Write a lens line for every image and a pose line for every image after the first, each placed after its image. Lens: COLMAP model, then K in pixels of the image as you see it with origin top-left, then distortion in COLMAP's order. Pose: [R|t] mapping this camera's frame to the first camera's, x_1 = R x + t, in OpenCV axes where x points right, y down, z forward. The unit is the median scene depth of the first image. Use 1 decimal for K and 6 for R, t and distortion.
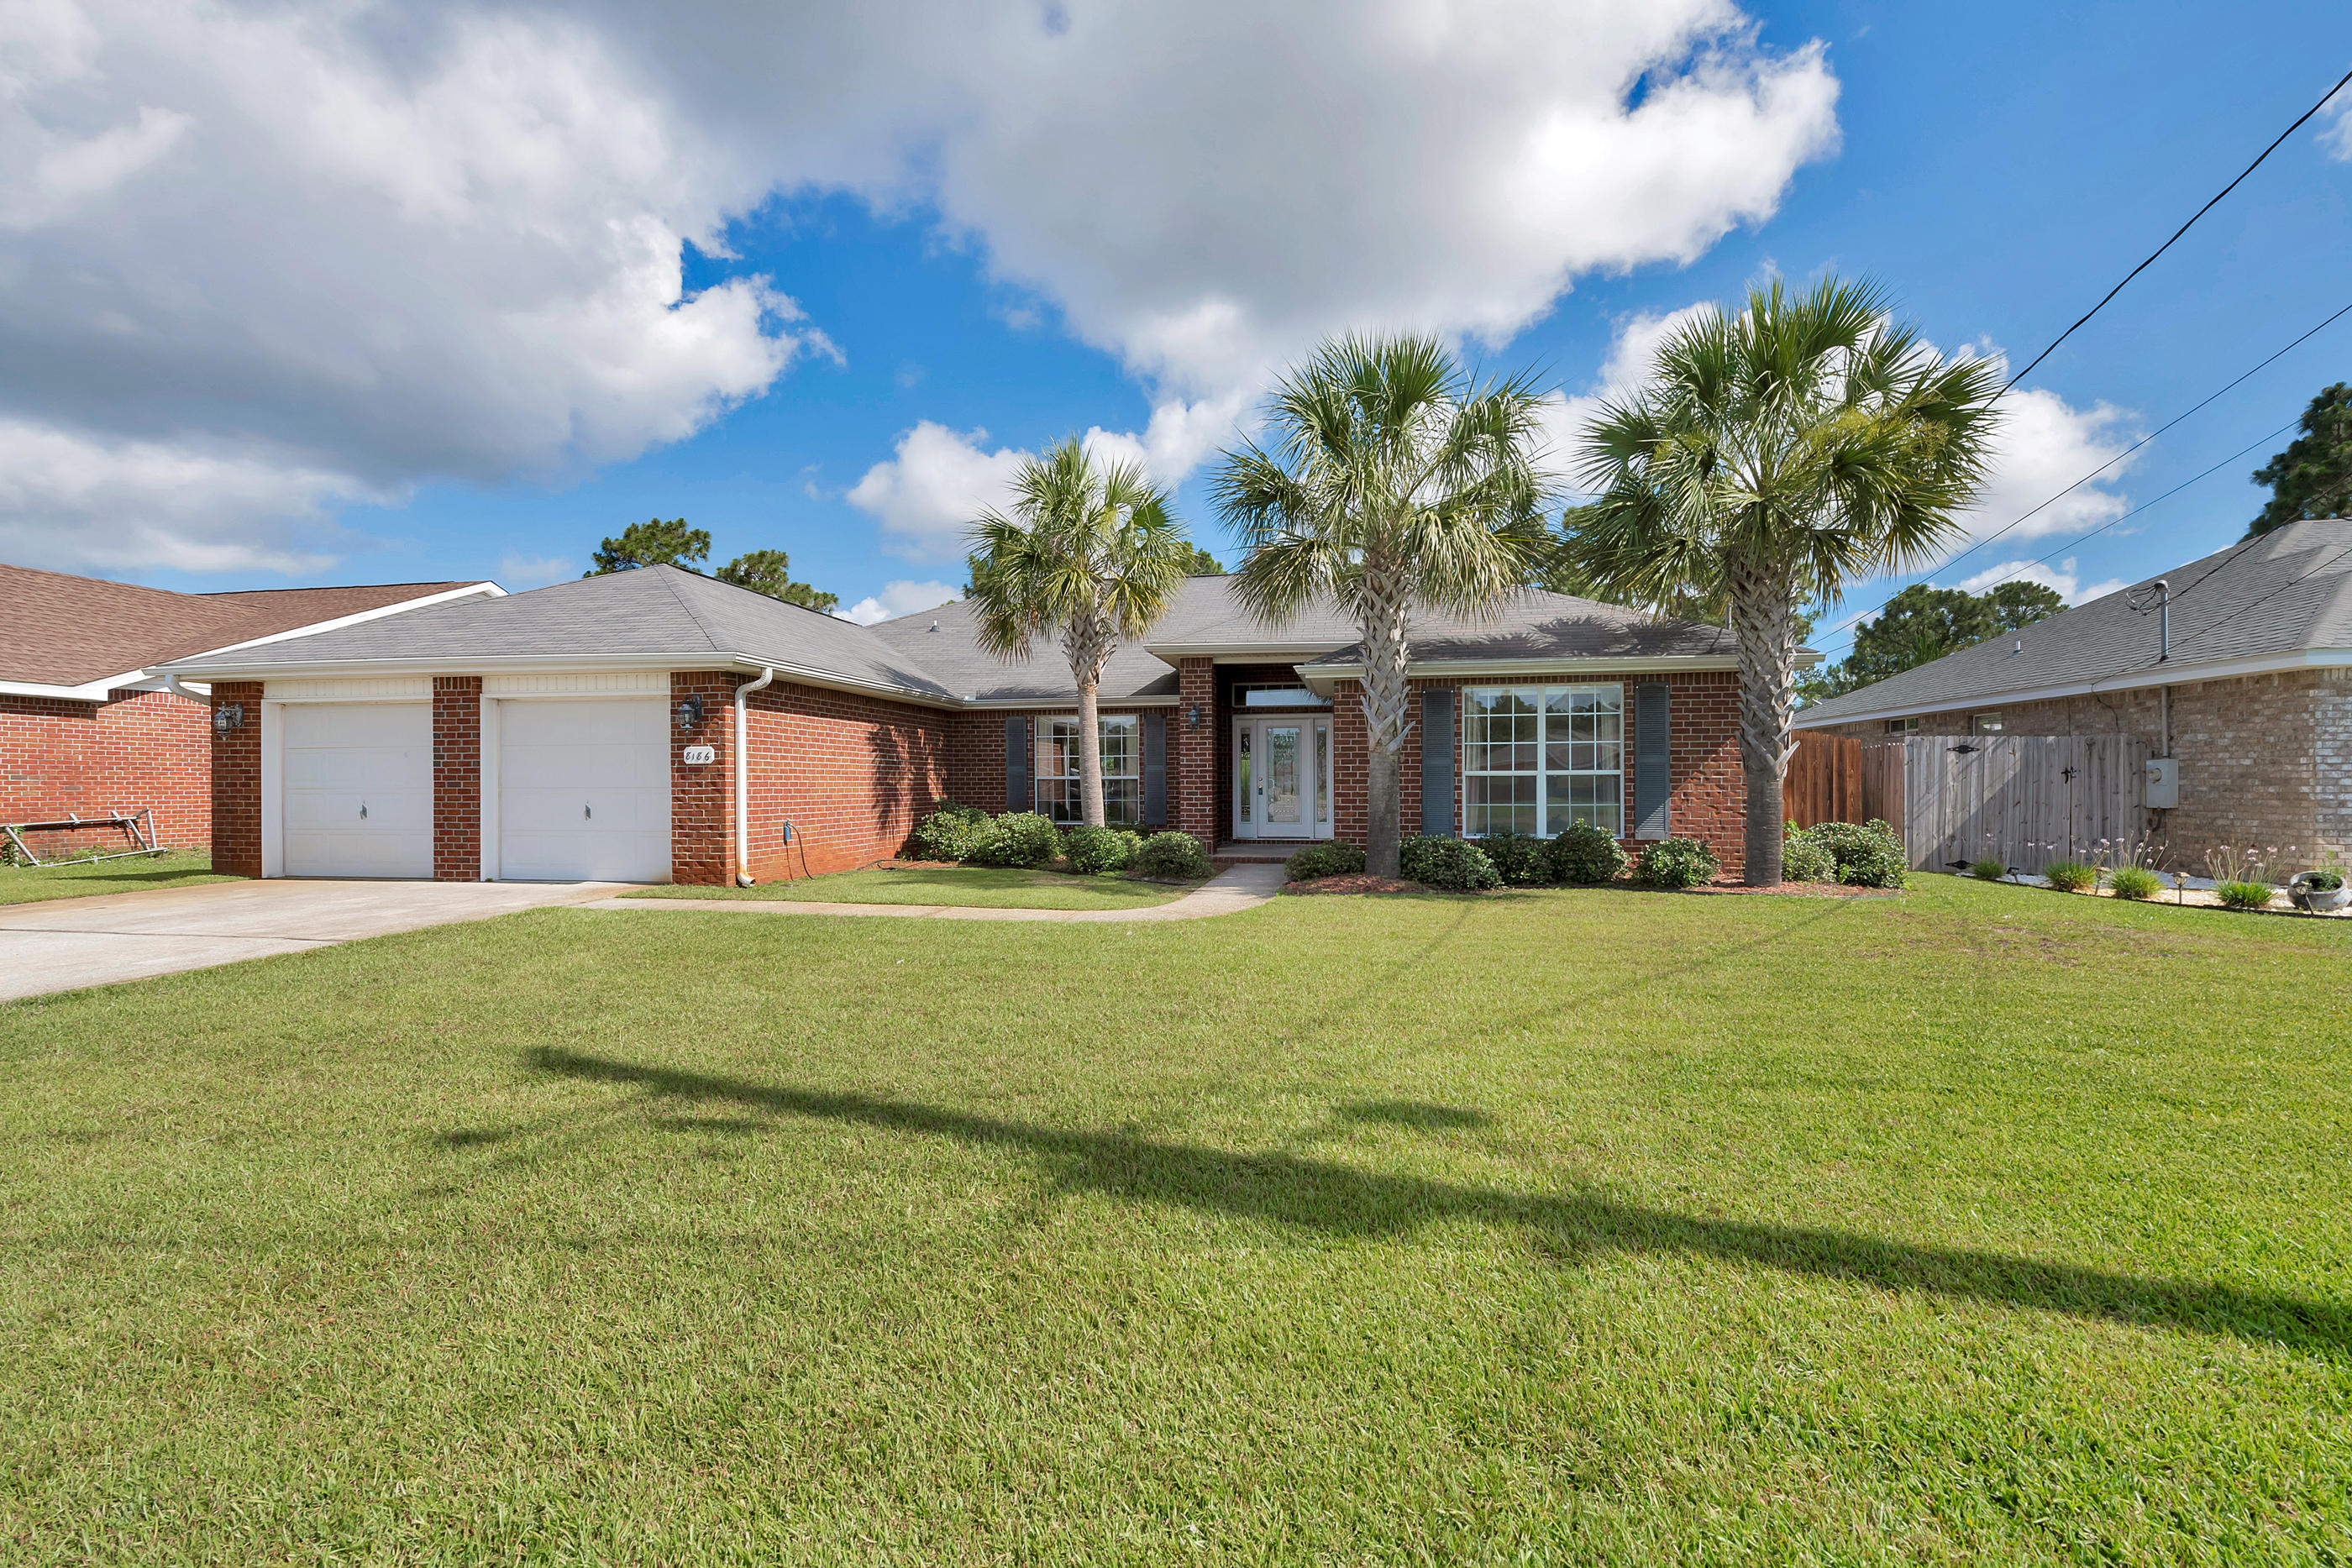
lens RADIAL K [[975.3, 0, 1183.4], [0, 975.3, 790.5], [0, 0, 1]] dist [0.002432, -0.003261]
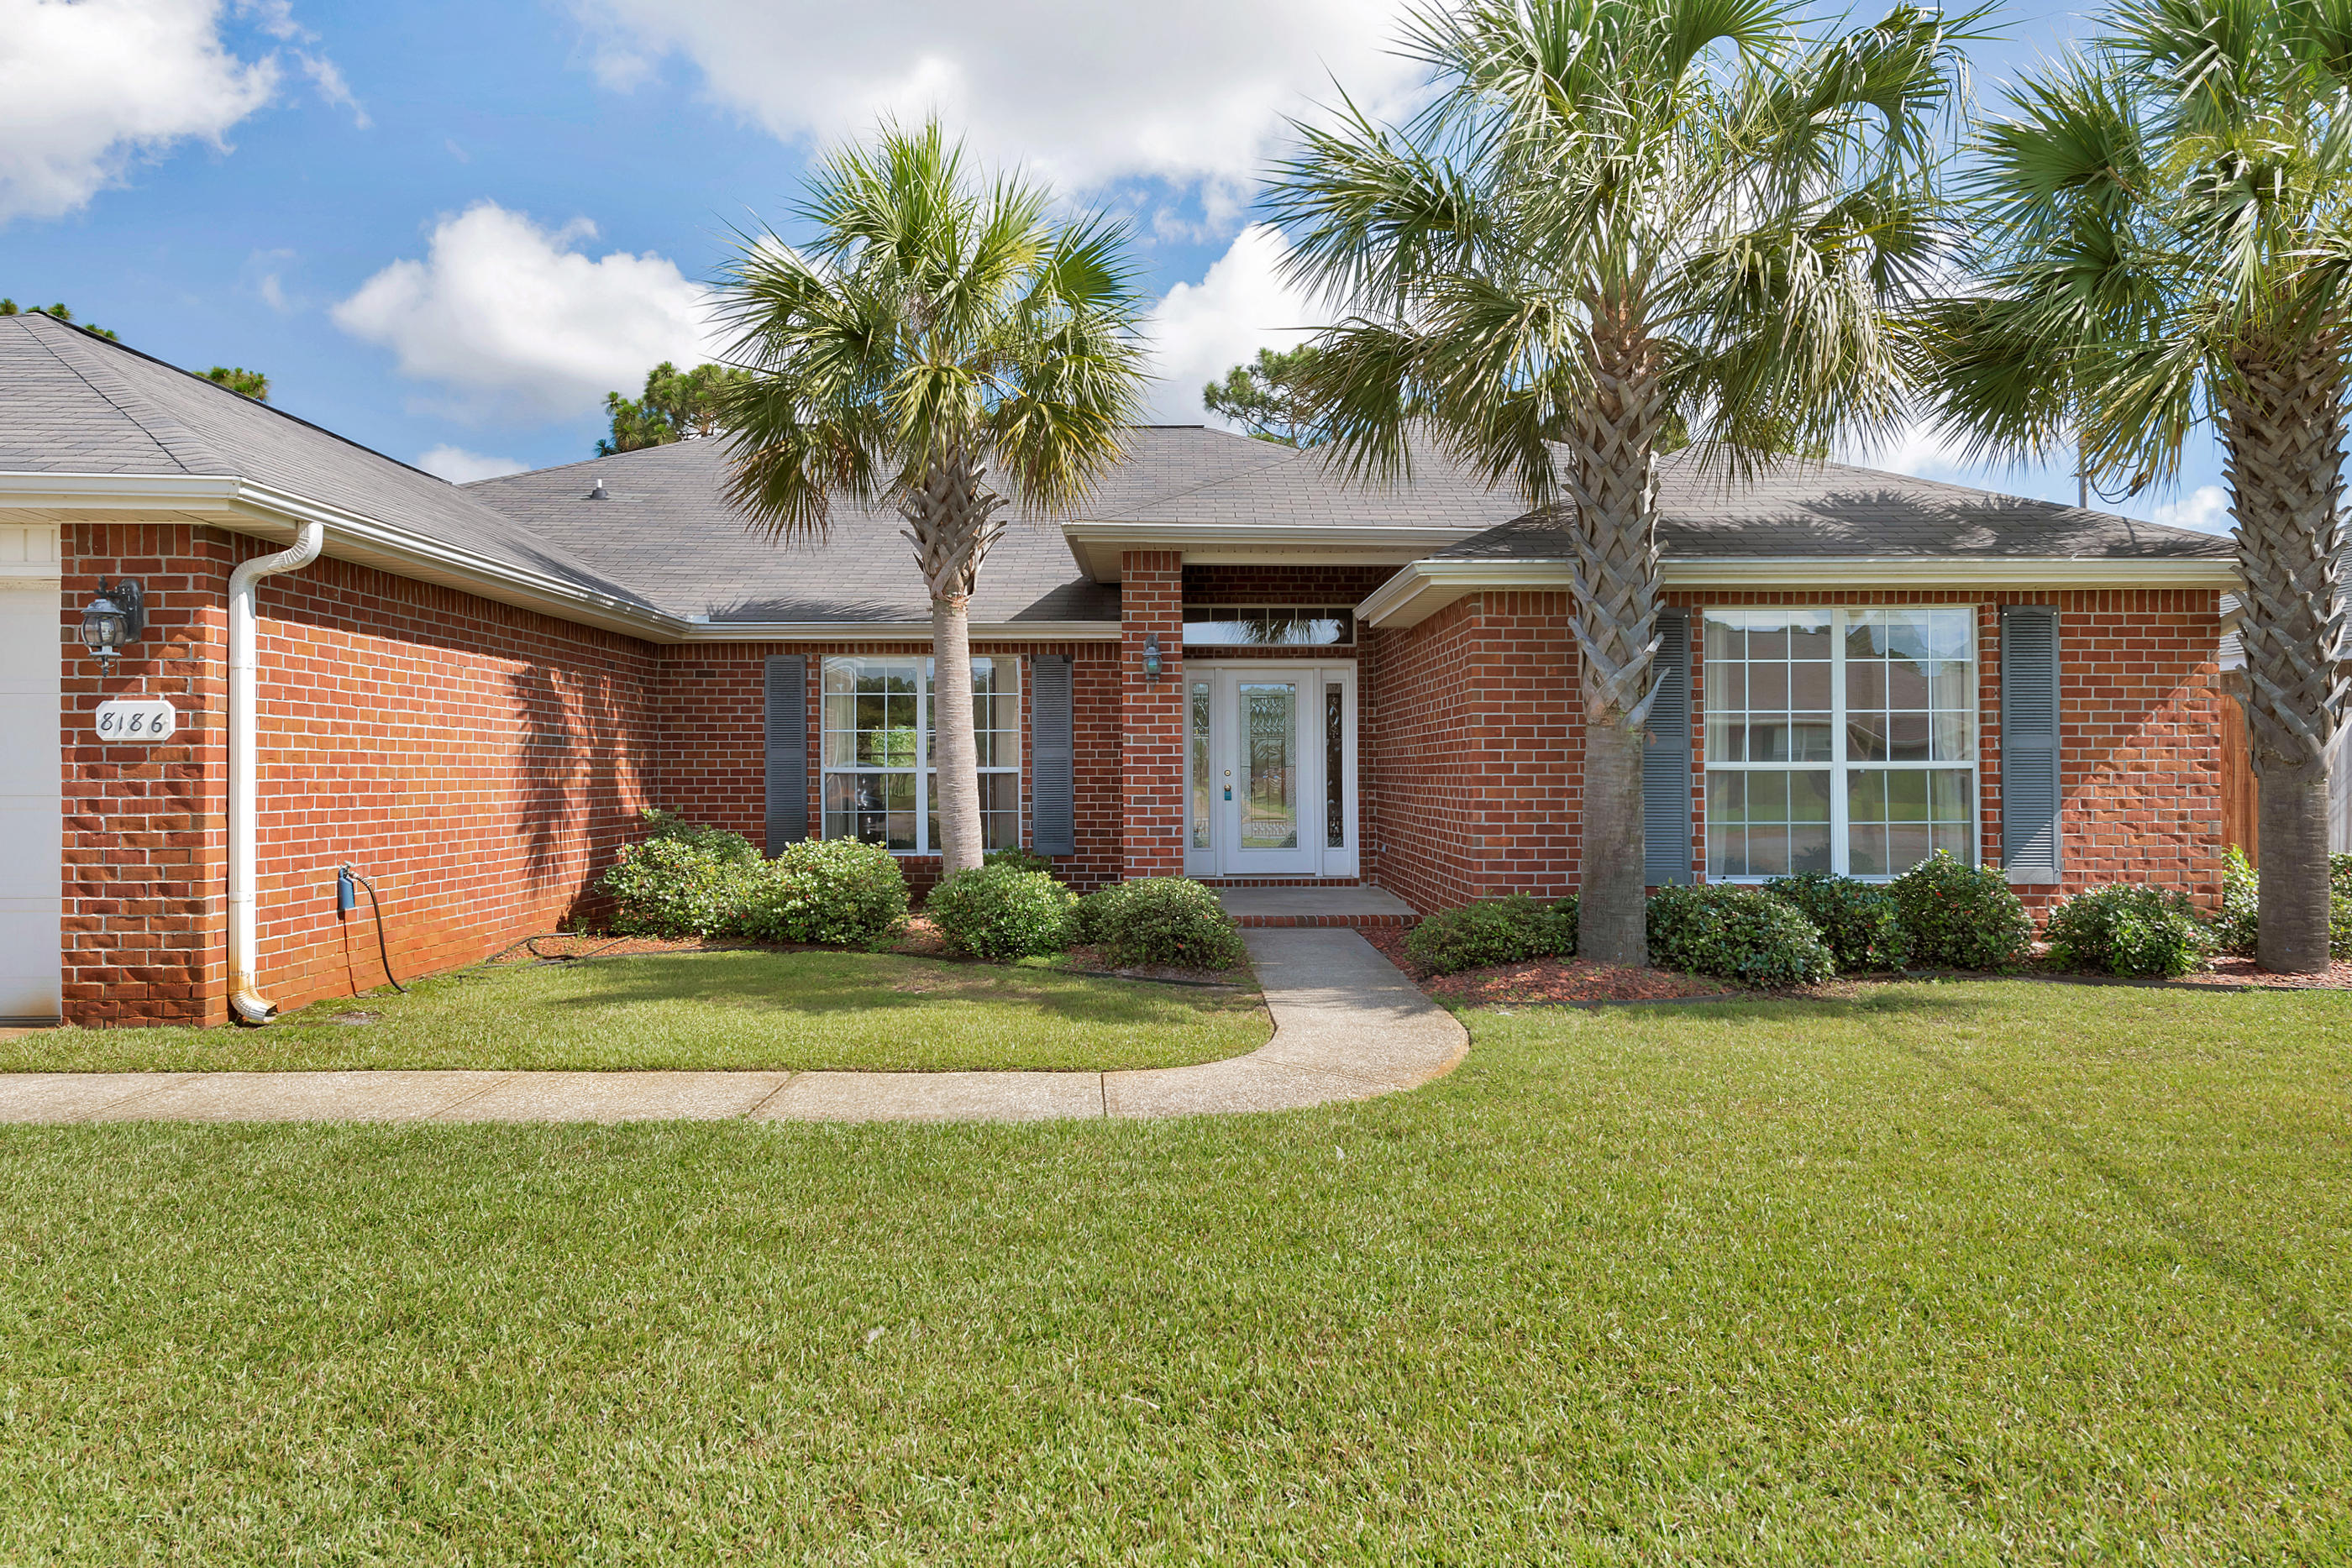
lens RADIAL K [[1427.3, 0, 1191.0], [0, 1427.3, 769.1], [0, 0, 1]] dist [0.034440, -0.030879]
pose [[0.980581, 0.001661, 0.196108, -0.163191], [0.000399, 0.999945, -0.010464, -0.007806], [-0.196115, 0.010339, 0.980526, 0.284333]]
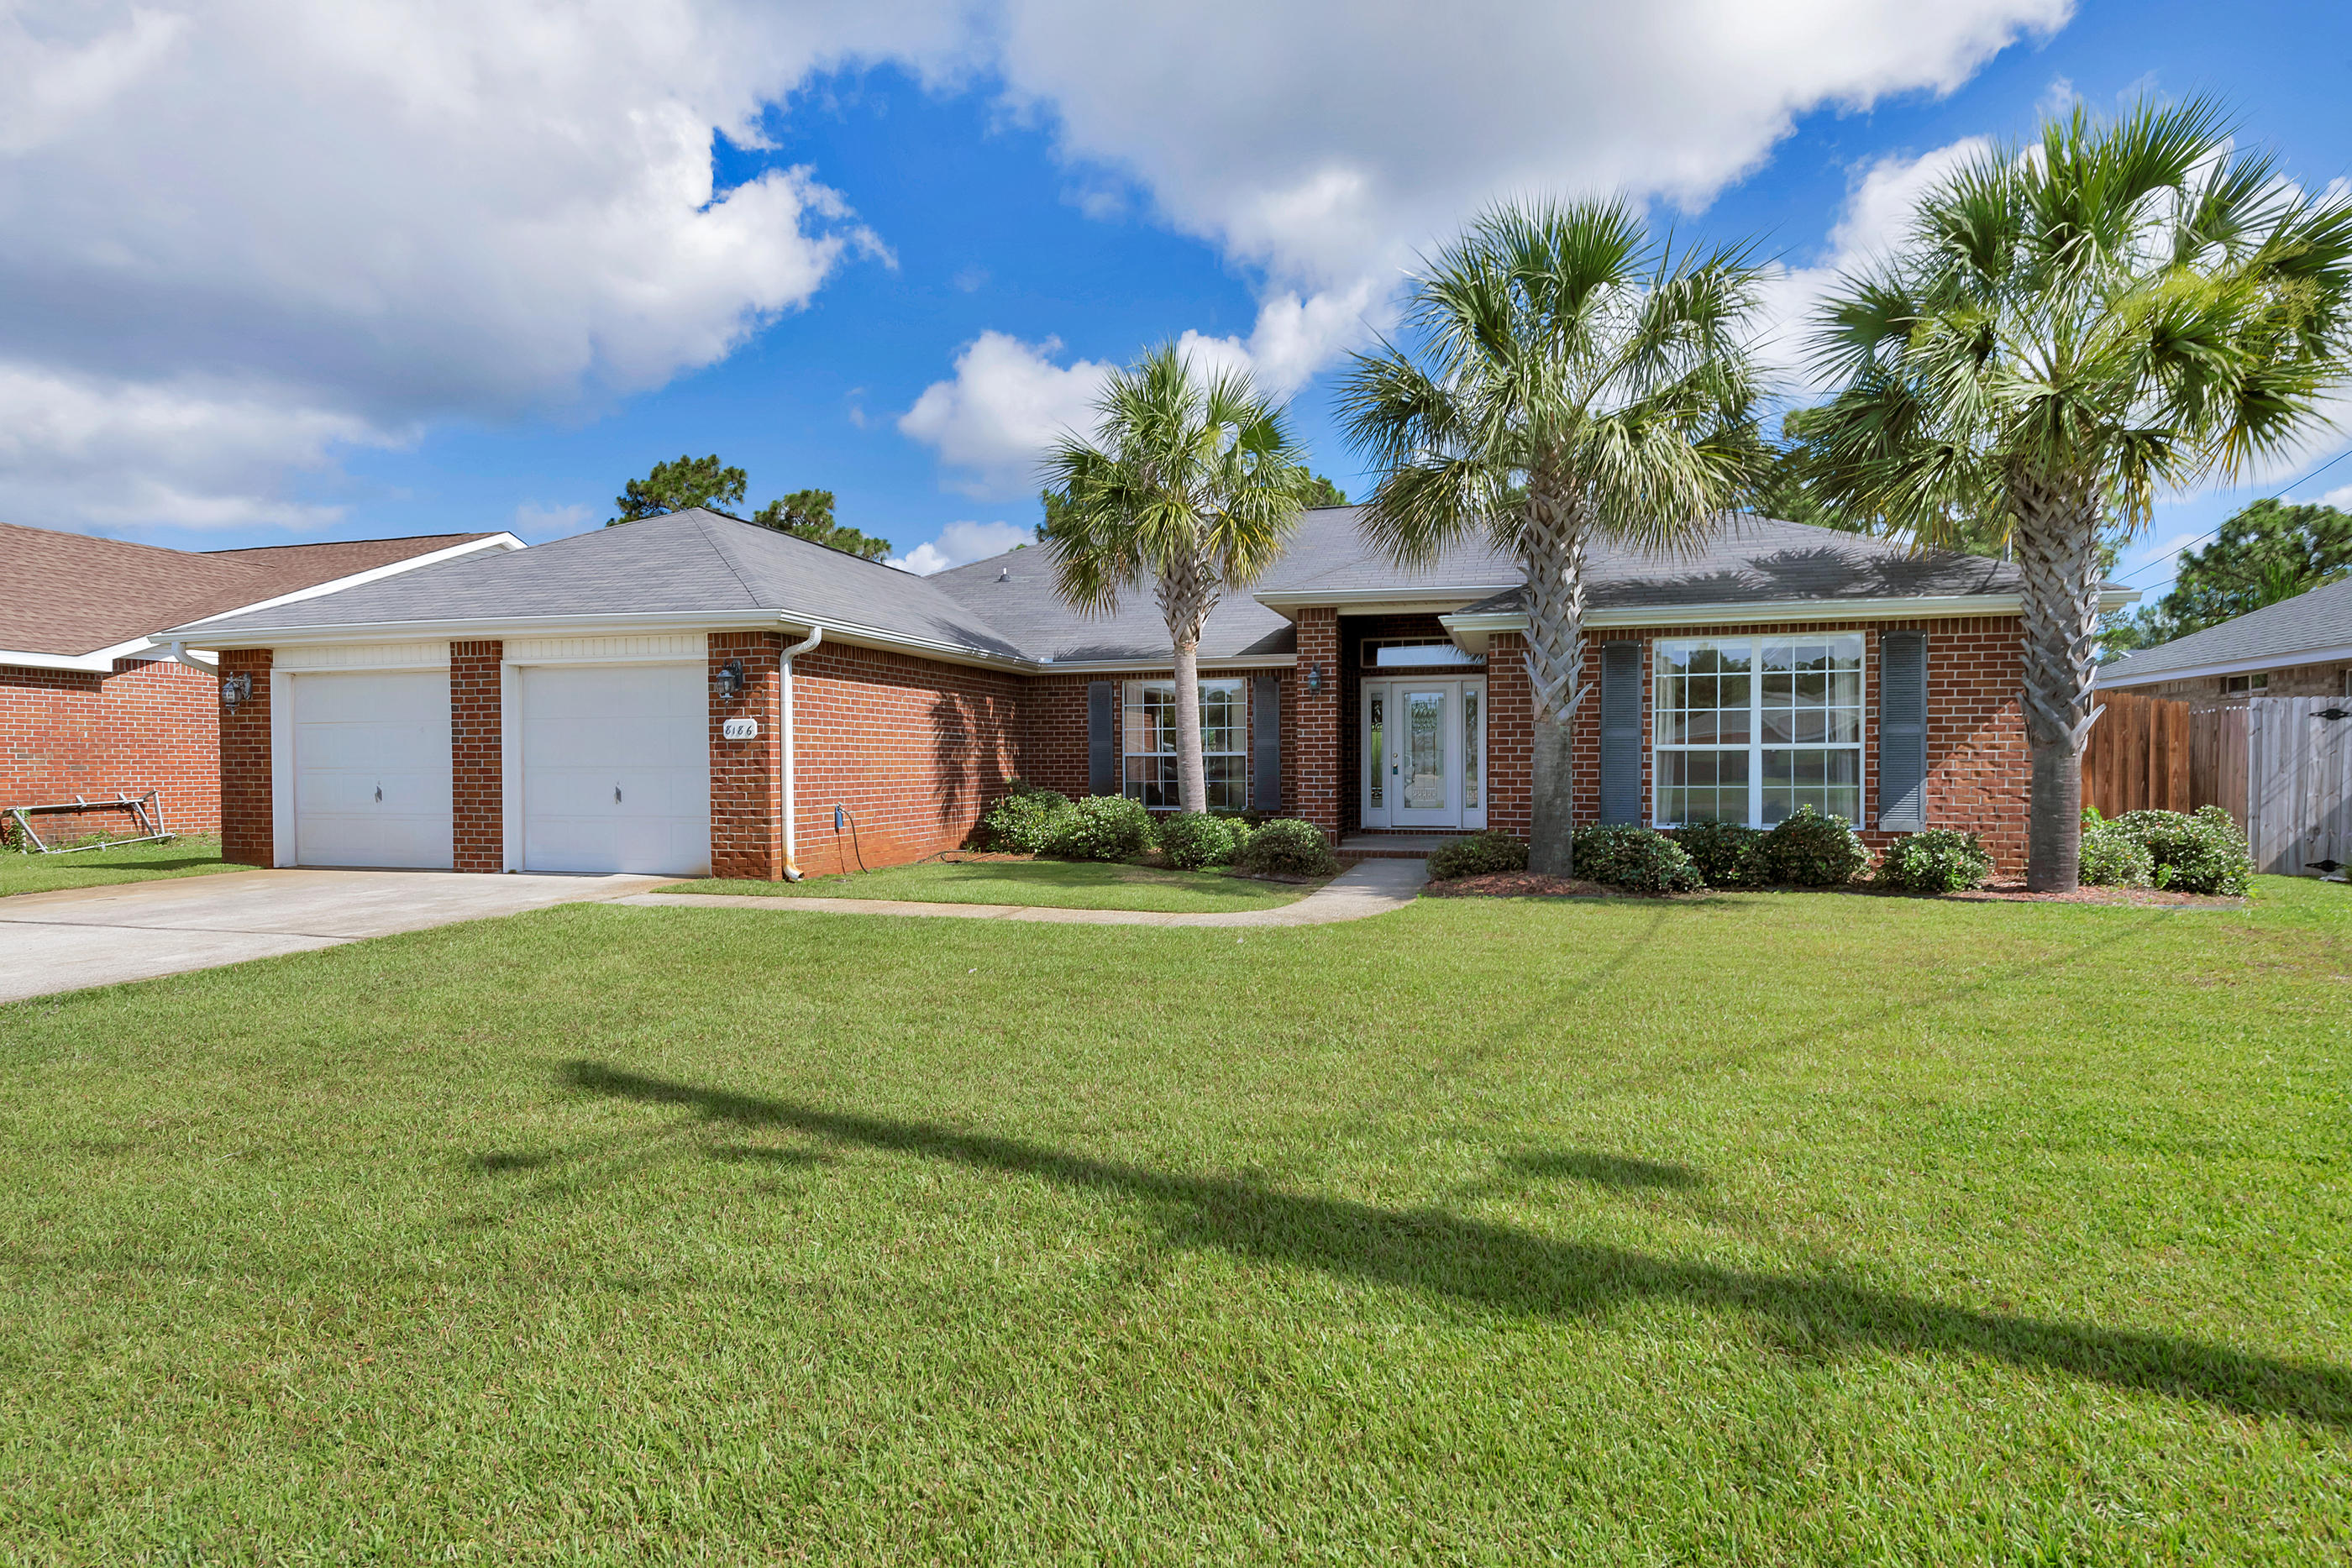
lens RADIAL K [[1174.2, 0, 1183.6], [0, 1174.2, 788.3], [0, 0, 1]] dist [0.007484, -0.005630]
pose [[0.995395, 0.000618, -0.095855, -0.005422], [0.000909, 0.999873, 0.015889, 0.000217], [0.095852, -0.015903, 0.995269, 0.000329]]
